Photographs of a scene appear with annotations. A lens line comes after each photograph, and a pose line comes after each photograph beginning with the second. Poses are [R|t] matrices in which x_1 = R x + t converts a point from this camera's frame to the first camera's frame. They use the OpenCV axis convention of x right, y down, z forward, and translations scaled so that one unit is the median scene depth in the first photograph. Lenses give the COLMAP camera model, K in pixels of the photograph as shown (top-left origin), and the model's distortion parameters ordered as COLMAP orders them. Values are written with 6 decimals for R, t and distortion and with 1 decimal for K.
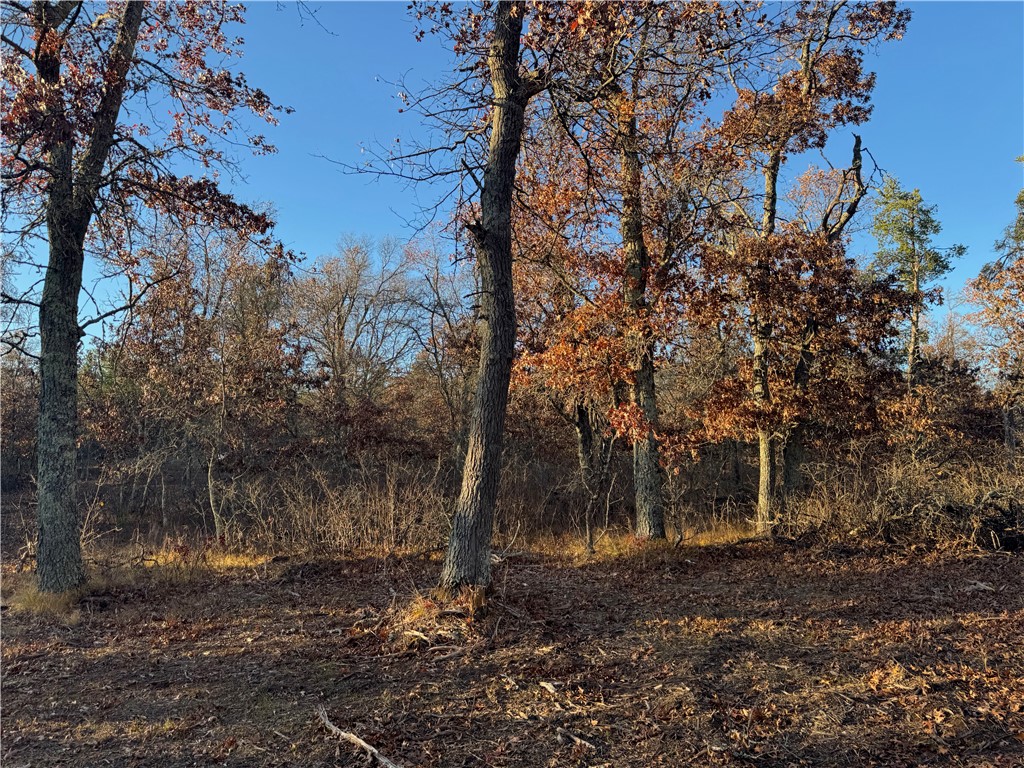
lens RADIAL K [[708.6, 0, 508.7], [0, 708.6, 385.3], [0, 0, 1]] dist [0.090579, -0.098795]
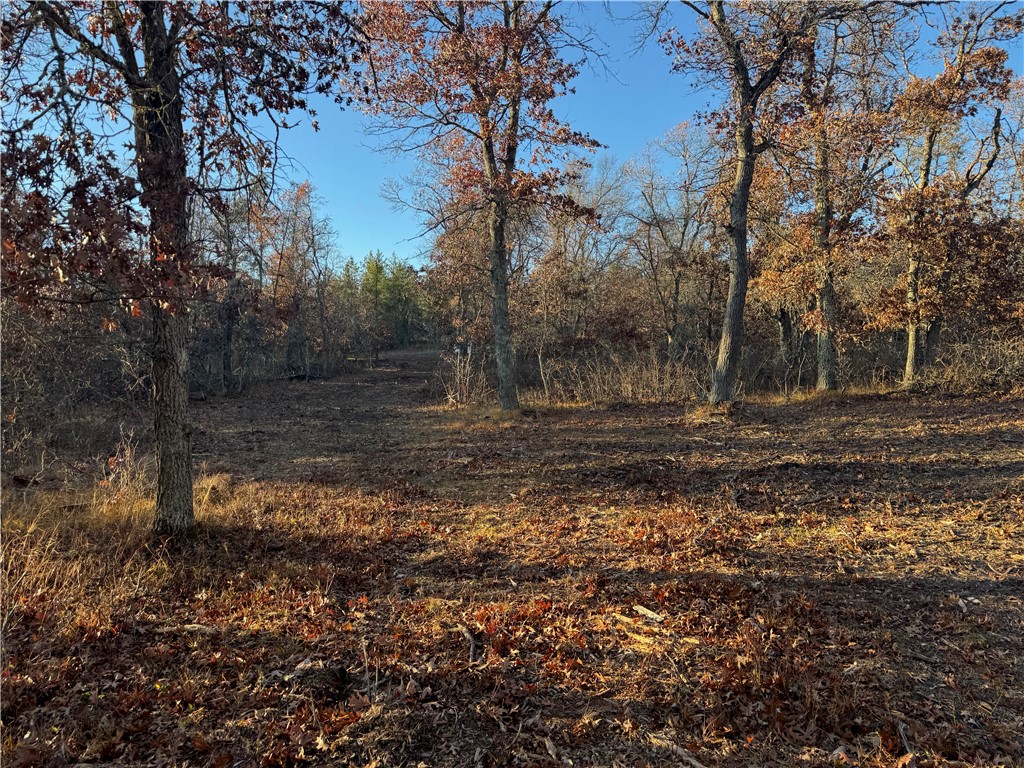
lens RADIAL K [[702.8, 0, 514.1], [0, 702.8, 390.2], [0, 0, 1]] dist [0.110961, -0.149645]
pose [[0.966905, 0.001175, -0.255135, -0.077282], [0.038932, 0.987599, 0.152095, -0.065420], [0.252150, -0.156995, 0.954868, -0.744093]]
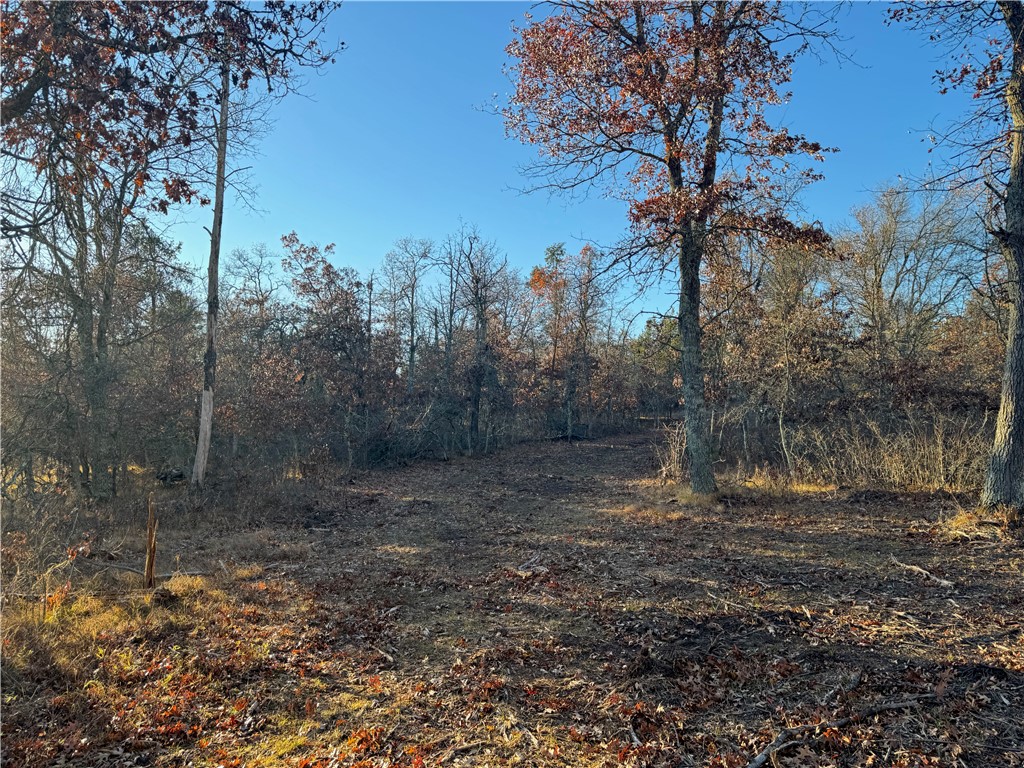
lens RADIAL K [[713.4, 0, 531.9], [0, 713.4, 384.4], [0, 0, 1]] dist [0.060555, -0.056225]
pose [[0.775507, -0.032502, -0.630502, 0.077626], [0.074116, 0.996455, 0.039795, -0.042622], [0.626973, -0.077591, 0.775167, -0.379396]]
